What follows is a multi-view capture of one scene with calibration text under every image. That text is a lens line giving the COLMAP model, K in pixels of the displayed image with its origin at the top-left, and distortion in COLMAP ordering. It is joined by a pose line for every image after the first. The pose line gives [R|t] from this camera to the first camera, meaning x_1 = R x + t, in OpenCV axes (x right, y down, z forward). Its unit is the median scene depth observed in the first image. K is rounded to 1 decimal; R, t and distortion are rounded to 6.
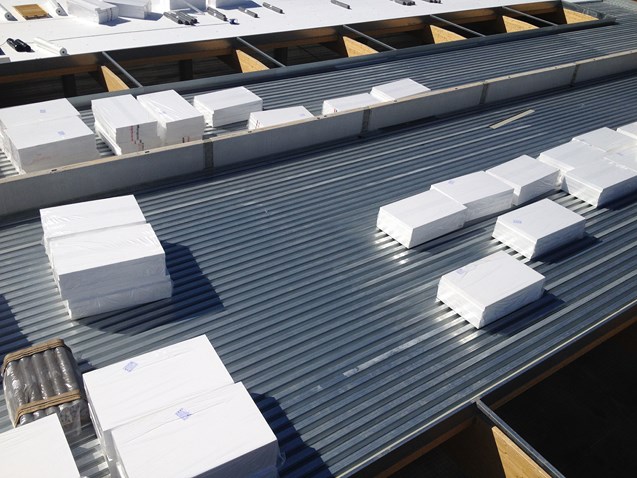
lens RADIAL K [[621.9, 0, 316.4], [0, 621.9, 234.3], [0, 0, 1]] dist [0.144441, -0.298072]
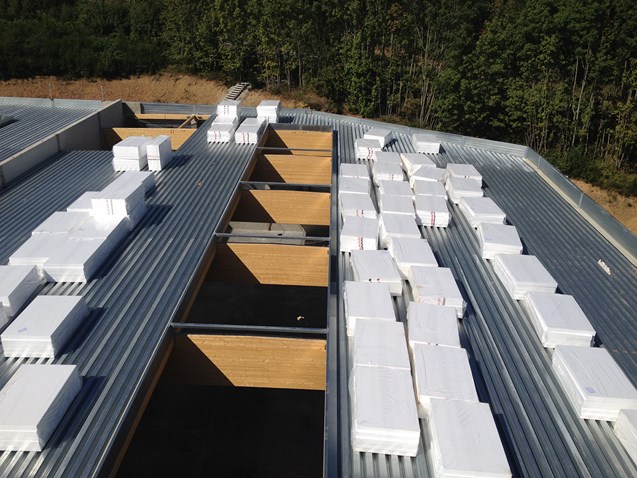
lens RADIAL K [[621.9, 0, 316.4], [0, 621.9, 234.3], [0, 0, 1]] dist [0.144441, -0.298072]
pose [[0.615106, -0.372324, 0.694996, -0.096486], [0.469095, 0.881309, 0.056964, 0.031879], [-0.633715, 0.290980, 0.716754, -0.064635]]
